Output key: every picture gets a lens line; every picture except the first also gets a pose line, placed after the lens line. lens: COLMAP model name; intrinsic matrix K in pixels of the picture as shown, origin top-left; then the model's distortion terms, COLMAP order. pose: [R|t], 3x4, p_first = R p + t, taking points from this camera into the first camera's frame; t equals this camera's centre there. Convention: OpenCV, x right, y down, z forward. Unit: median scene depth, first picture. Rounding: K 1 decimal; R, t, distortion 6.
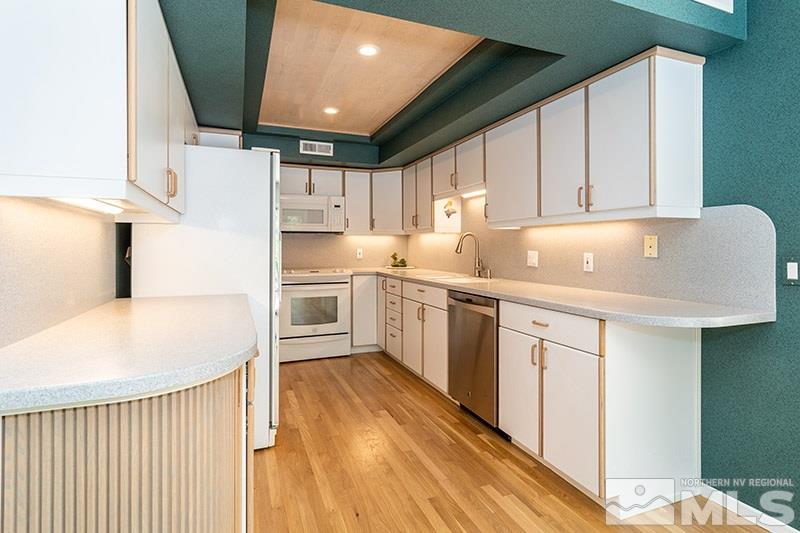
lens RADIAL K [[419.3, 0, 402.3], [0, 419.3, 245.0], [0, 0, 1]] dist [-0.002770, -0.000210]
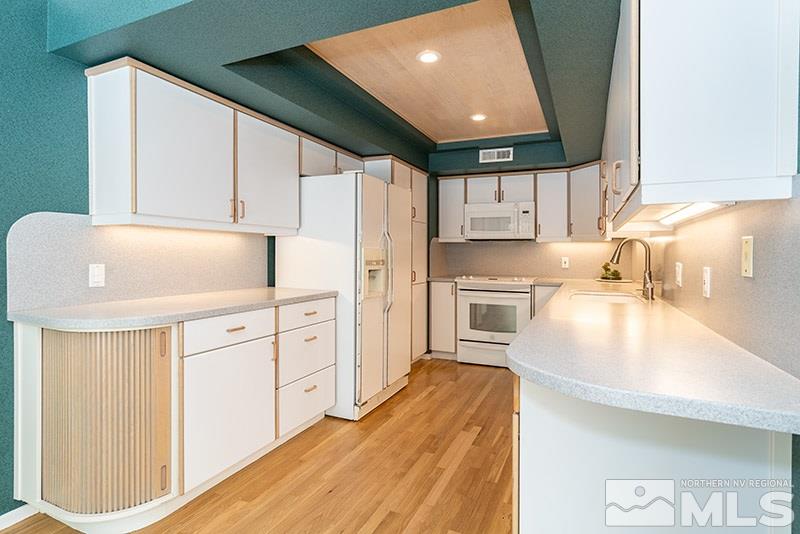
lens RADIAL K [[409.6, 0, 401.3], [0, 409.6, 256.9], [0, 0, 1]] dist [-0.004044, -0.000182]
pose [[0.693768, 0.014078, -0.720061, 0.344774], [-0.008059, 0.999898, 0.011785, 0.000697], [0.720153, -0.002373, 0.693811, 0.162915]]
